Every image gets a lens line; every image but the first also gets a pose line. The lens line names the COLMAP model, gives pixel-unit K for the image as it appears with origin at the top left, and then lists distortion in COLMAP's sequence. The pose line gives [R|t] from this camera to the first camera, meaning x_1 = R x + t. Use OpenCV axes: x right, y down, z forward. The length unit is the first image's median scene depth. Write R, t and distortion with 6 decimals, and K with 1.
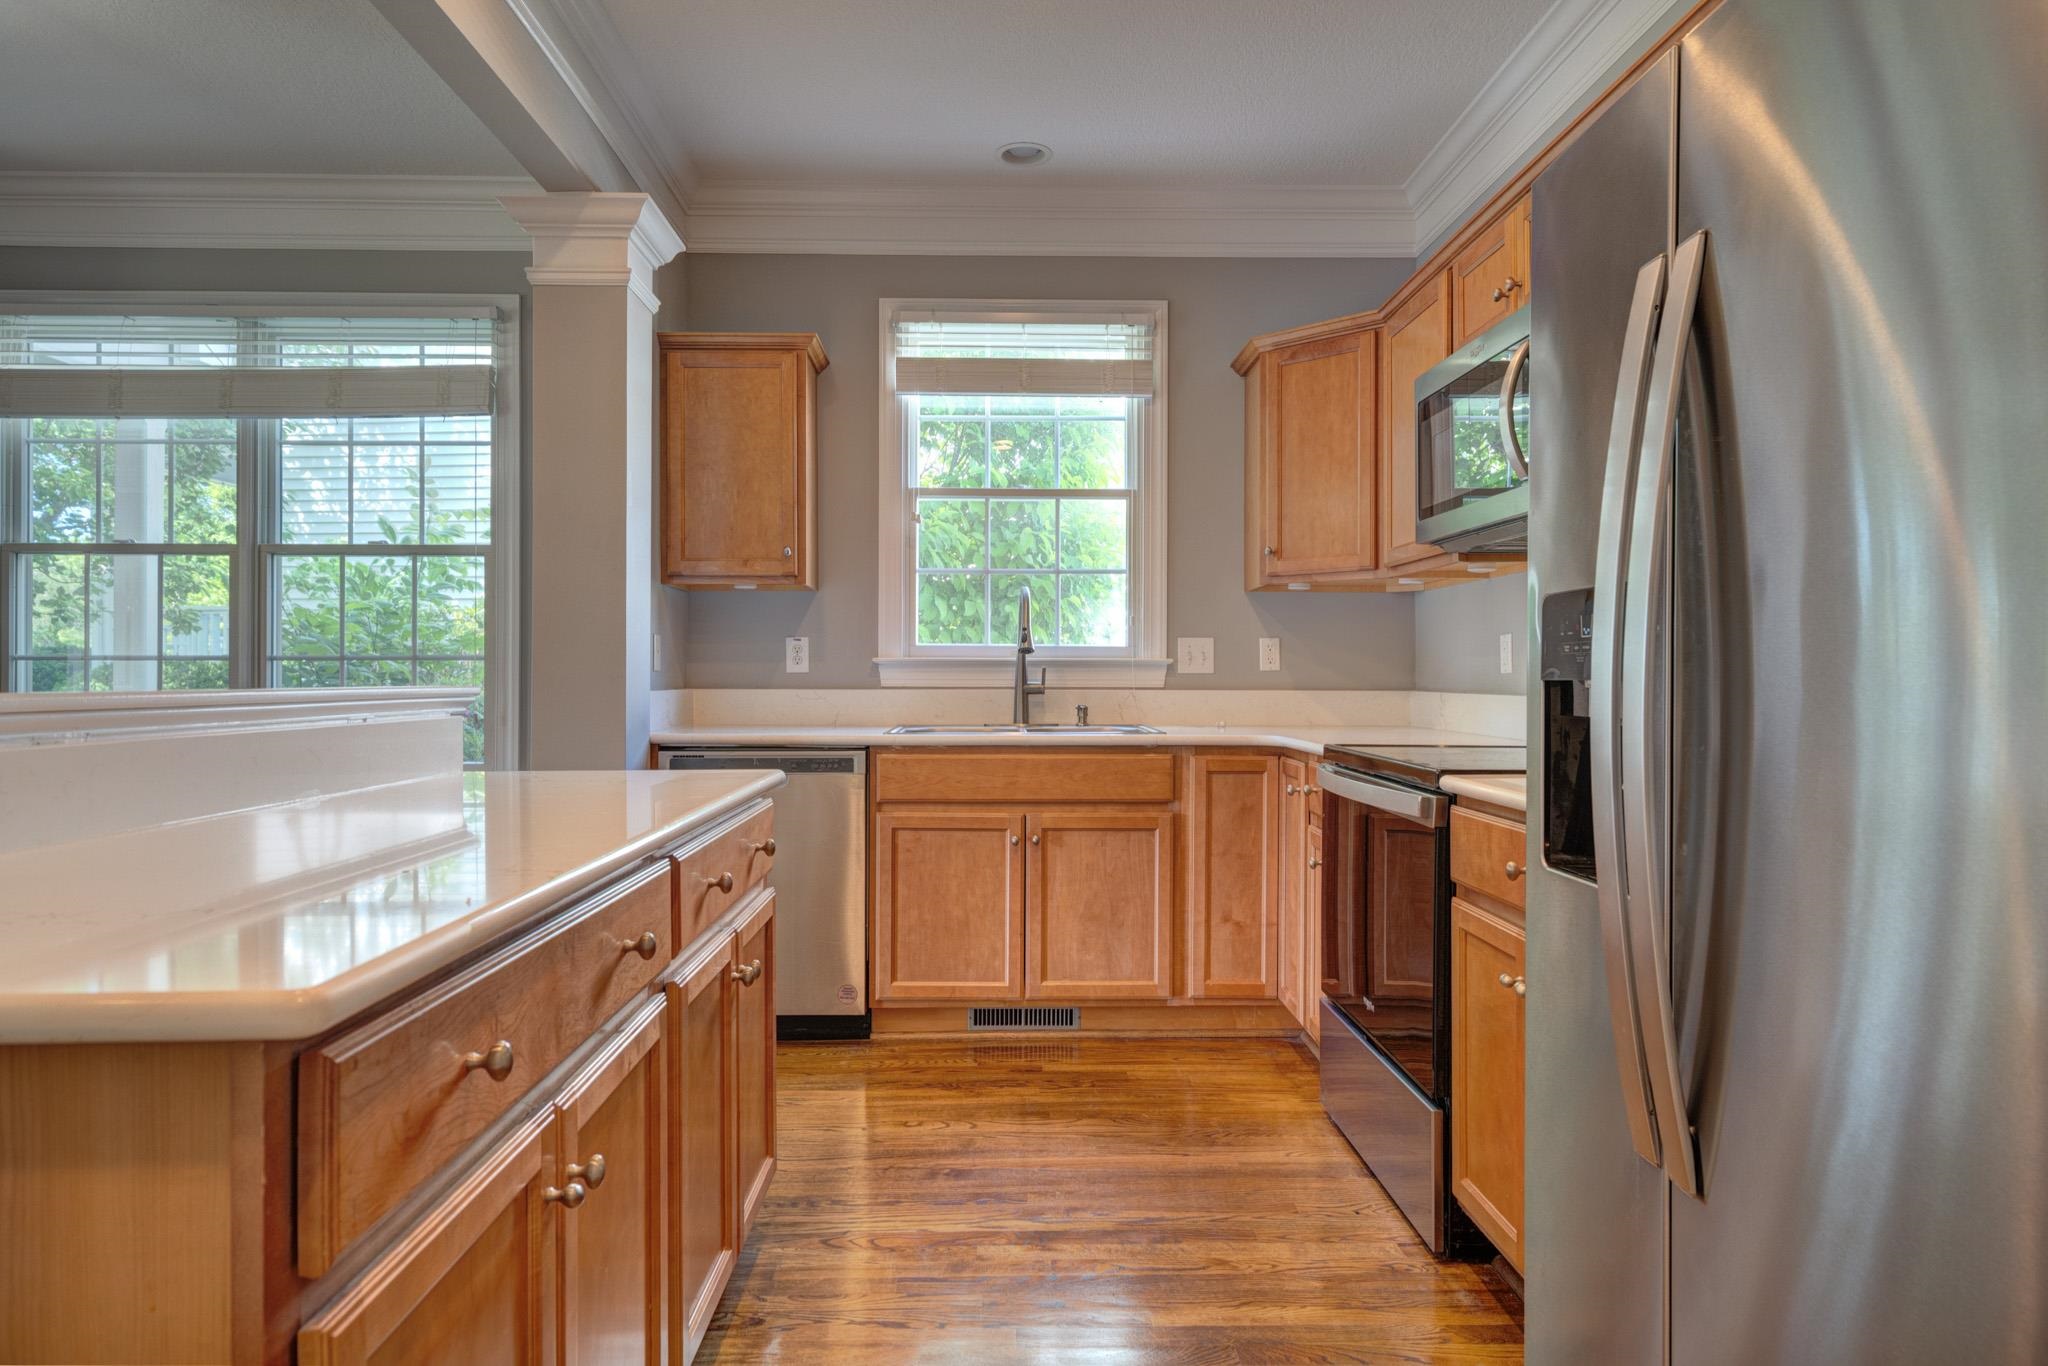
lens RADIAL K [[1183.8, 0, 1024.2], [0, 1183.8, 680.2], [0, 0, 1]] dist [-0.000292, 0.000618]
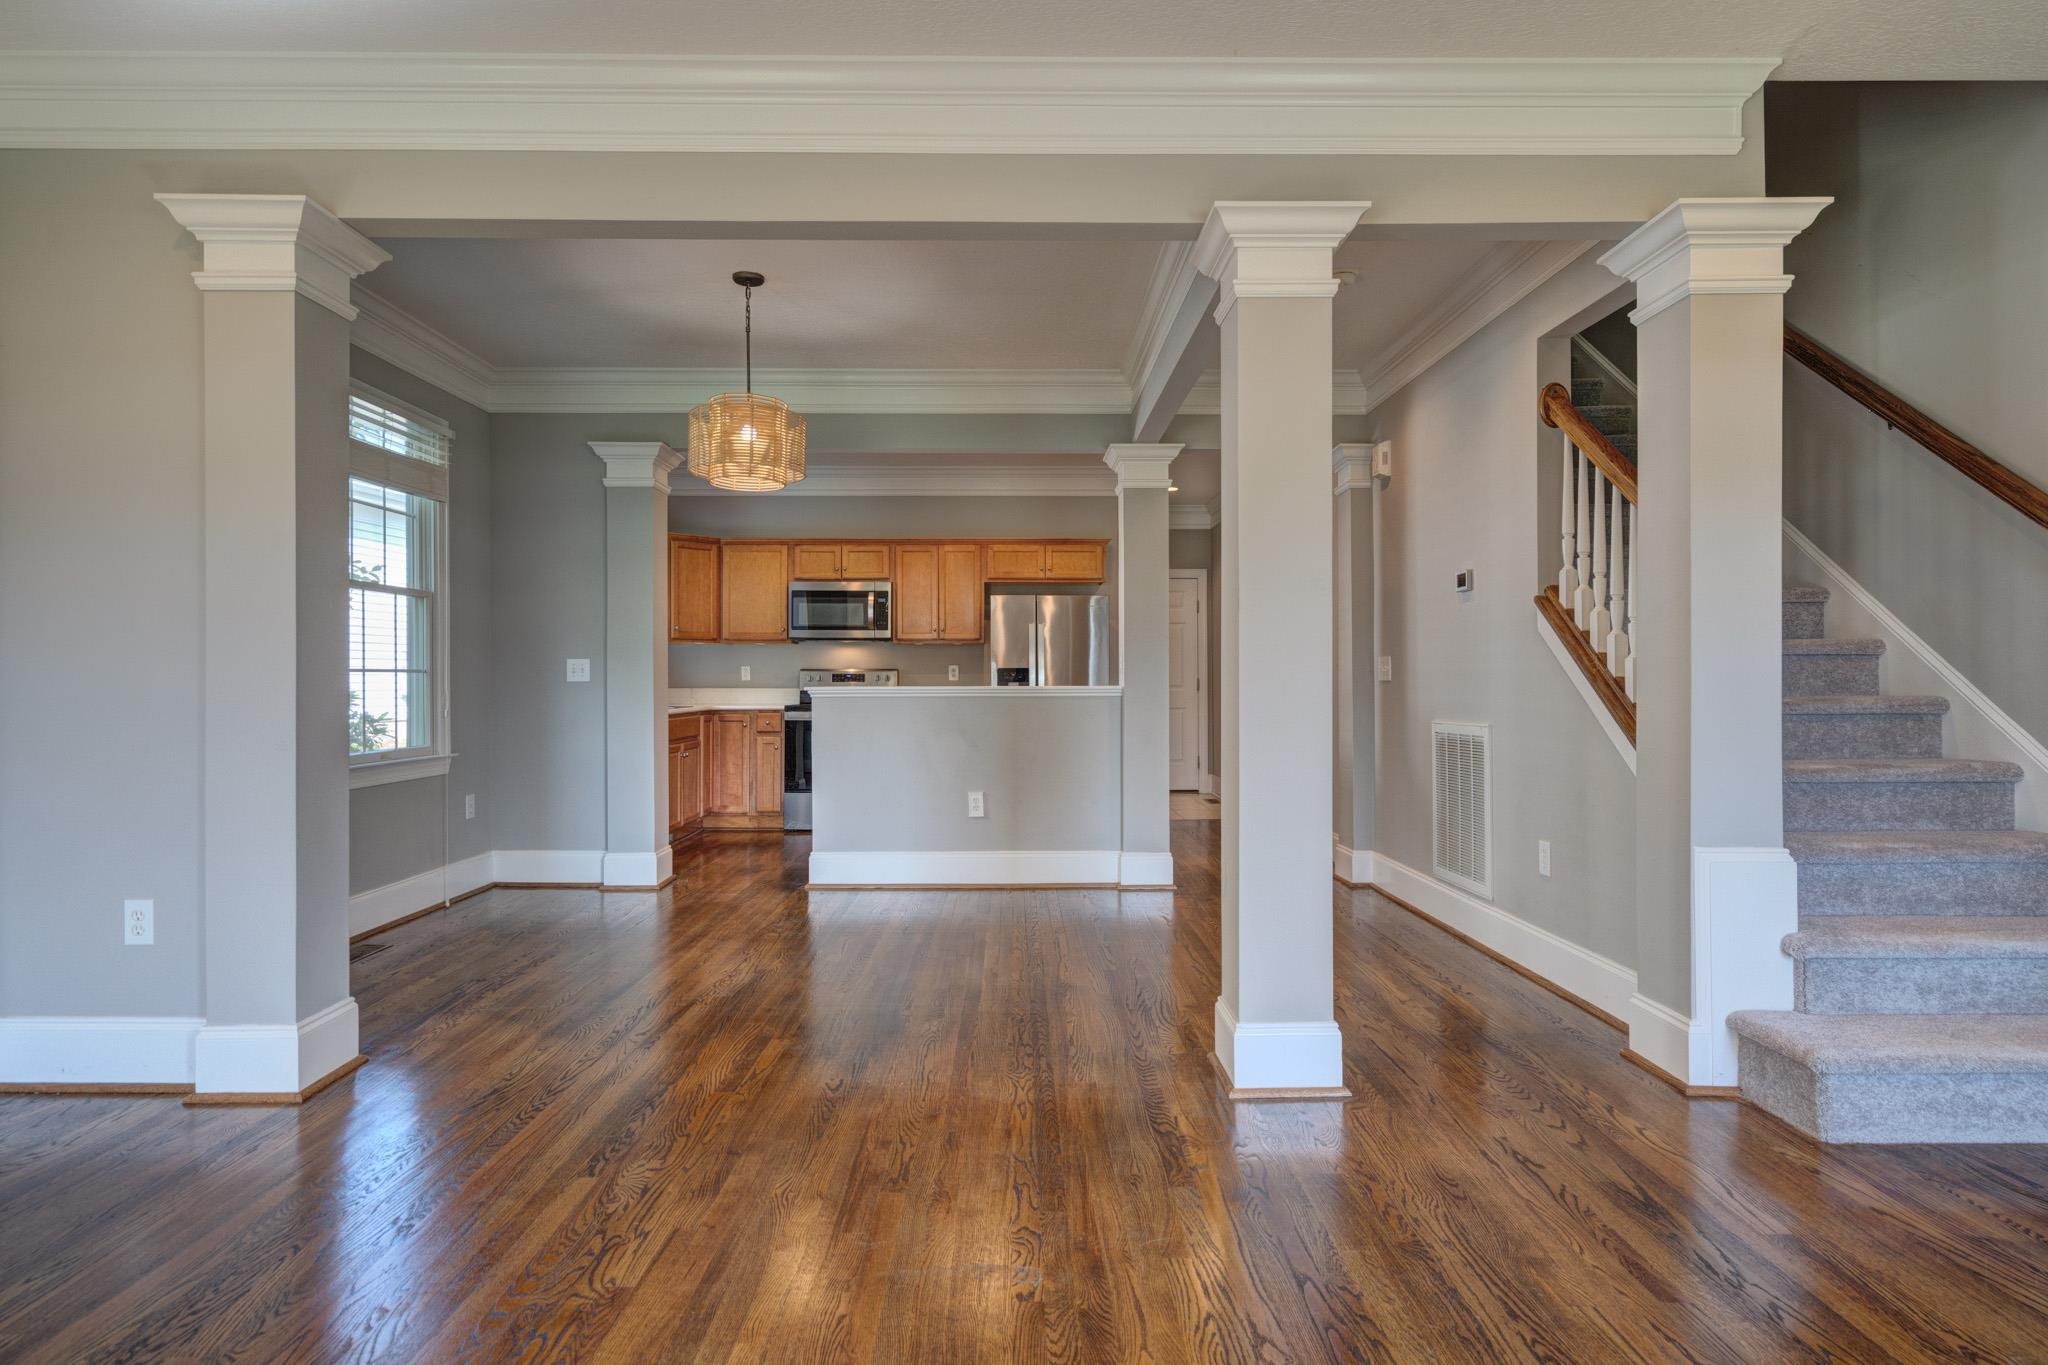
lens RADIAL K [[1091.3, 0, 1024.0], [0, 1091.3, 682.5], [0, 0, 1]] dist [0.003642, 0.000753]
pose [[0.012167, -0.003932, 0.999918, -1.977513], [0.005385, 0.999978, 0.003867, -0.007060], [-0.999911, 0.005337, 0.012188, 0.309477]]
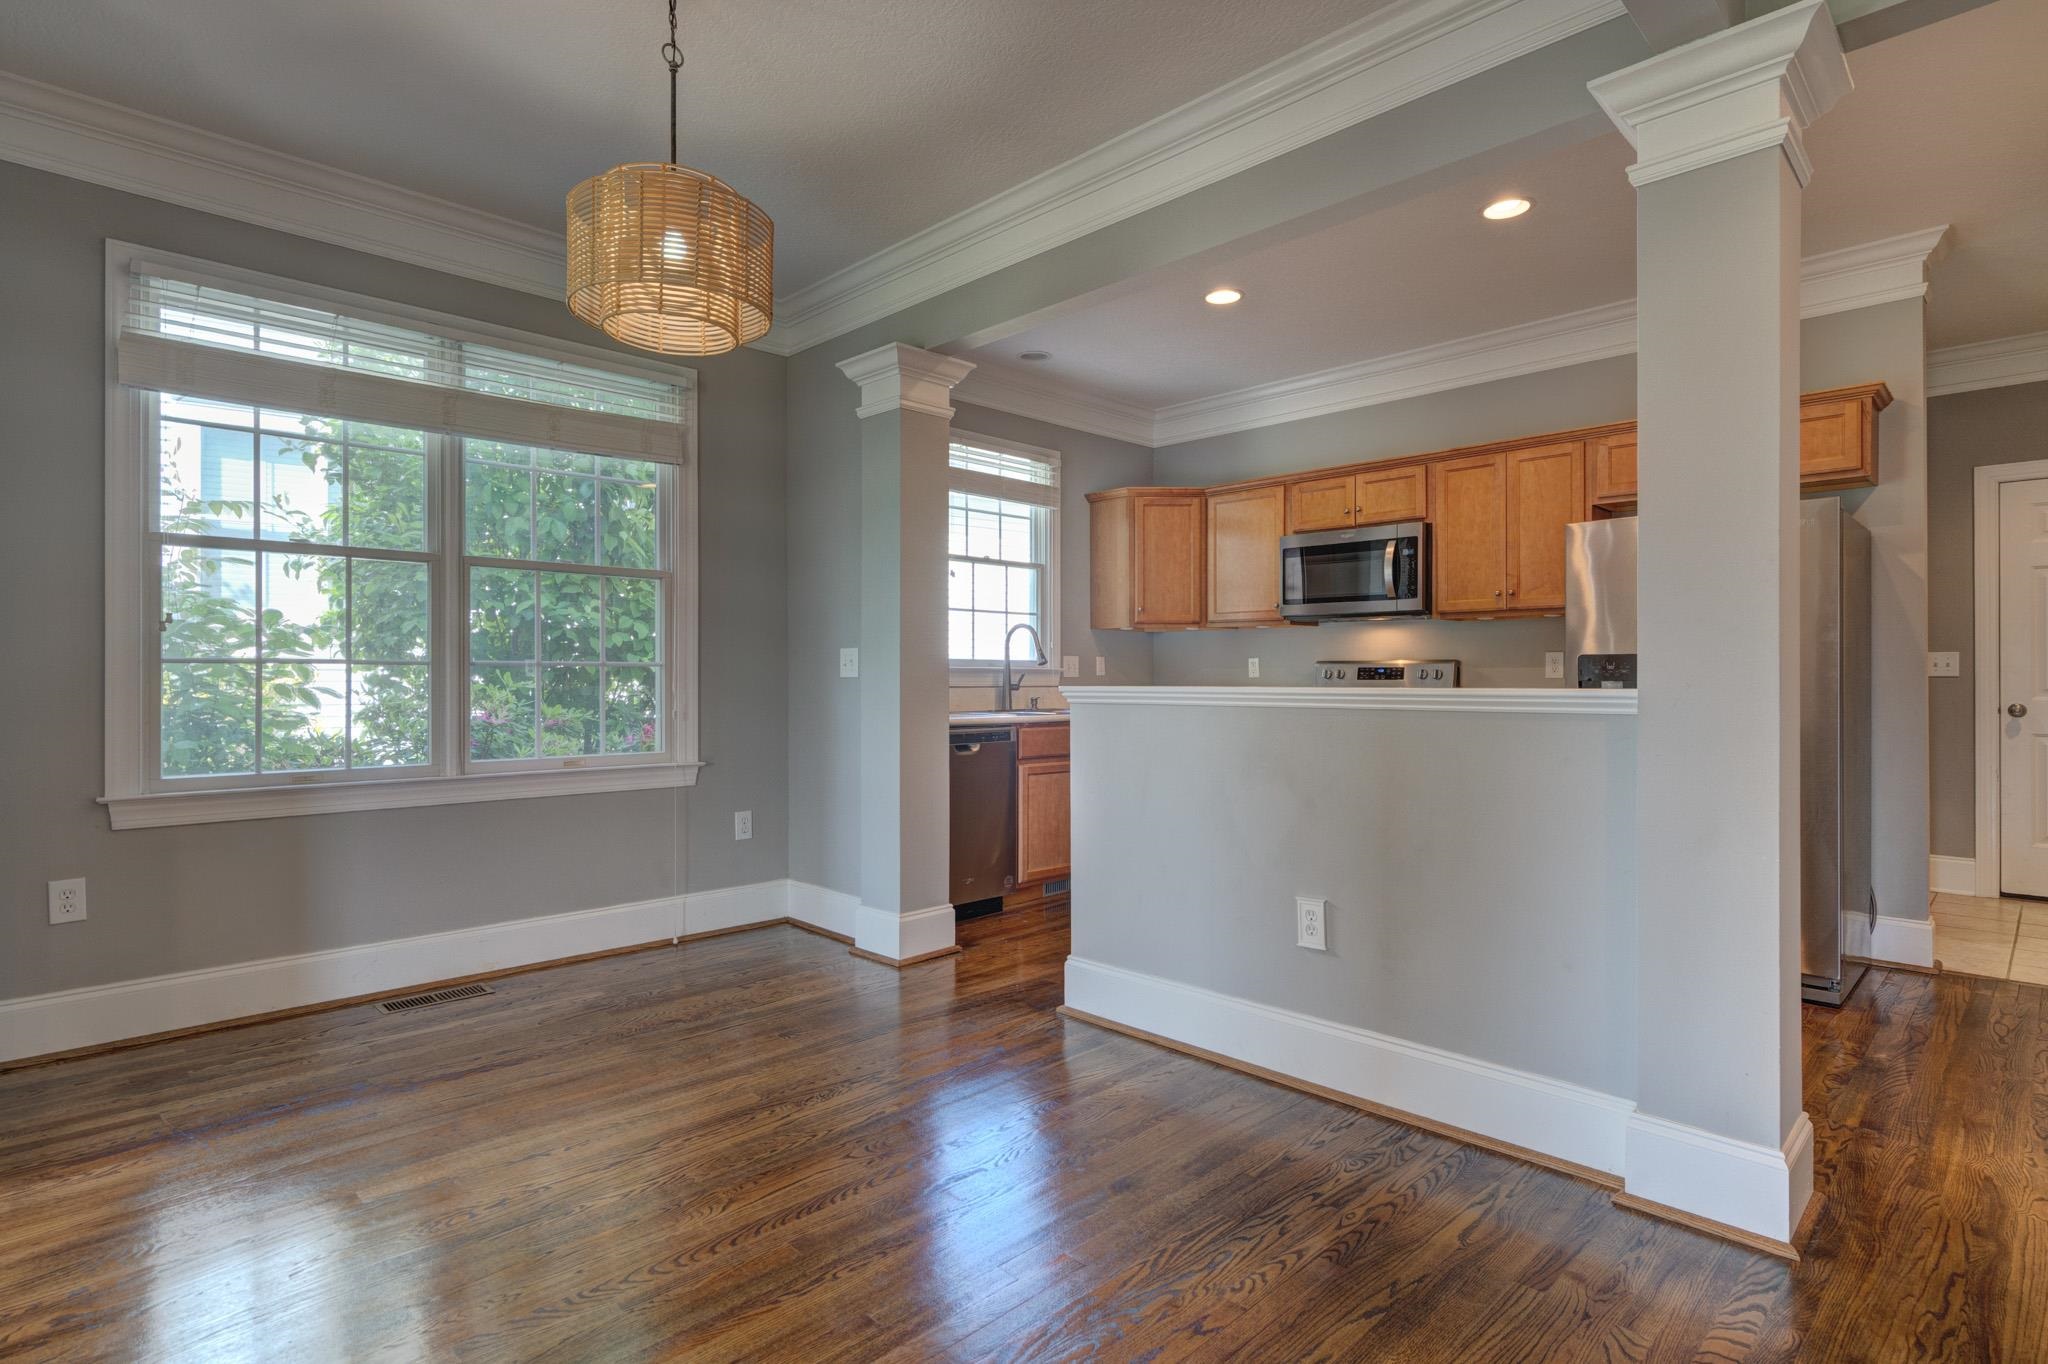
lens RADIAL K [[1030.8, 0, 1015.0], [0, 1030.8, 682.2], [0, 0, 1]] dist [0.004944, 0.001132]
pose [[0.732878, -0.003502, 0.680351, -1.030102], [0.002549, 0.999994, 0.002402, -0.002367], [-0.680356, -0.000026, 0.732882, -0.015974]]
